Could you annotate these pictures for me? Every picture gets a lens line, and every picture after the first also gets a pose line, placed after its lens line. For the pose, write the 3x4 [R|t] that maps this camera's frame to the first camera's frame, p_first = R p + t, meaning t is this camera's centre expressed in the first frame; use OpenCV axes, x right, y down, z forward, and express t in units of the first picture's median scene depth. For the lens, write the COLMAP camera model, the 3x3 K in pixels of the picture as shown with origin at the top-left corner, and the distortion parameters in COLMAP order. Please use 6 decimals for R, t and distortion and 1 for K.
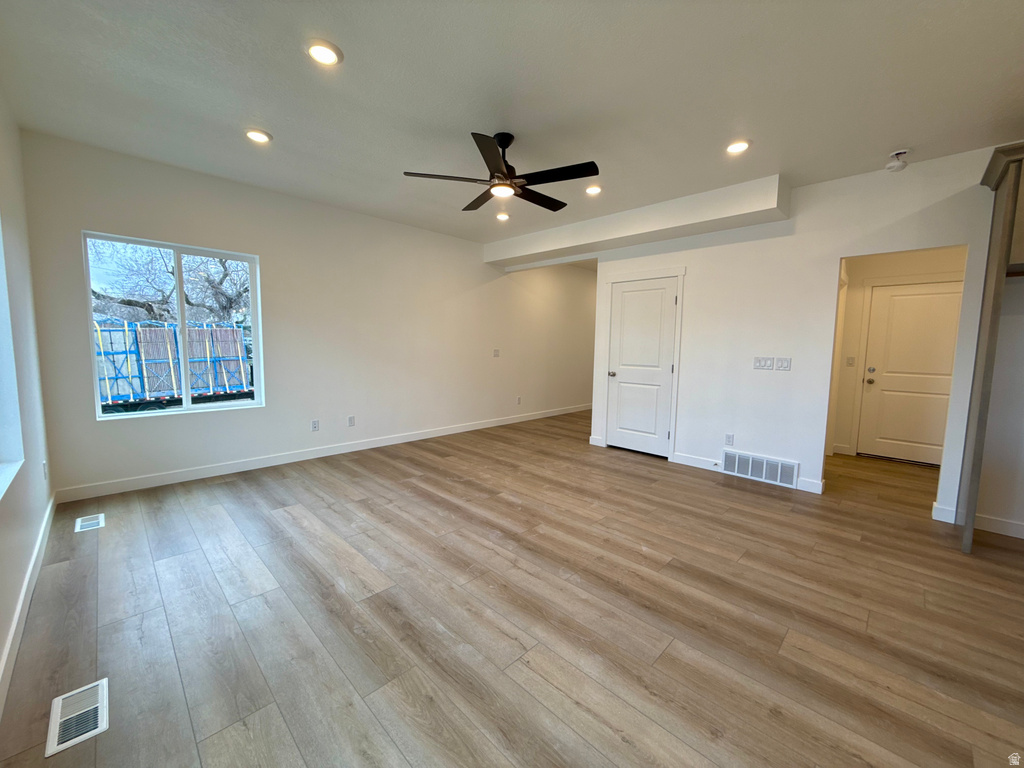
lens RADIAL K [[401.9, 0, 512.0], [0, 401.9, 384.0], [0, 0, 1]] dist [-0.008105, -0.000184]
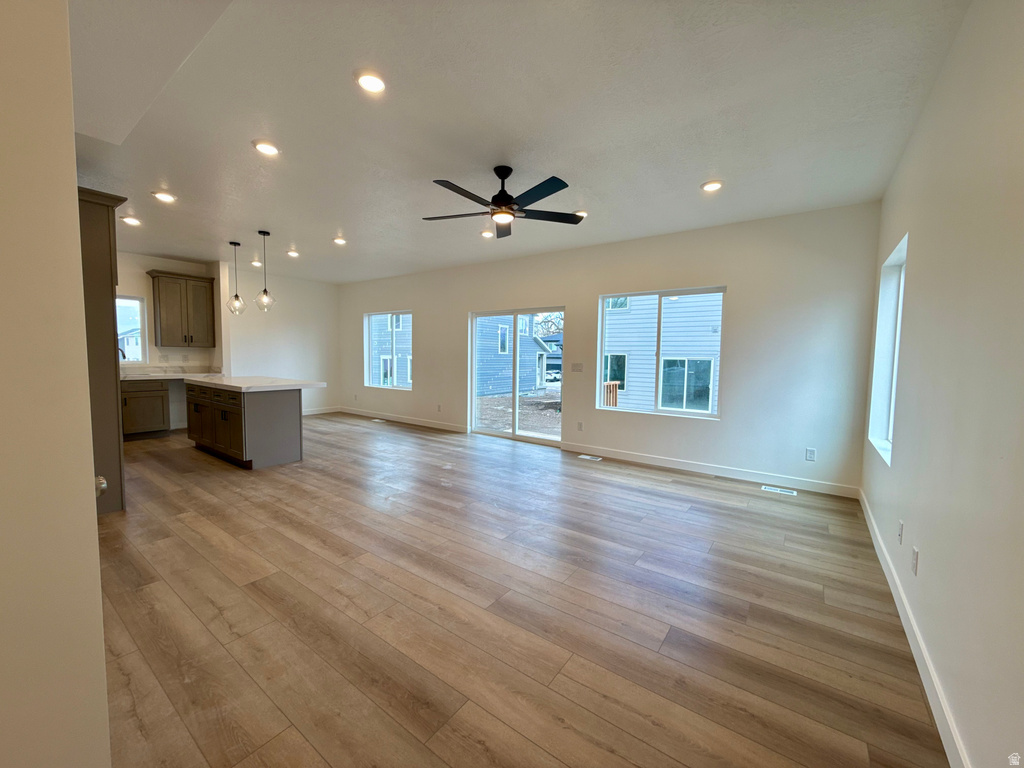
lens RADIAL K [[401.9, 0, 512.0], [0, 401.9, 384.0], [0, 0, 1]] dist [-0.008105, -0.000184]
pose [[-0.988126, -0.020381, -0.152288, 0.095816], [-0.045381, 0.985656, 0.162549, -0.185824], [0.146791, 0.167530, -0.974877, 1.883076]]
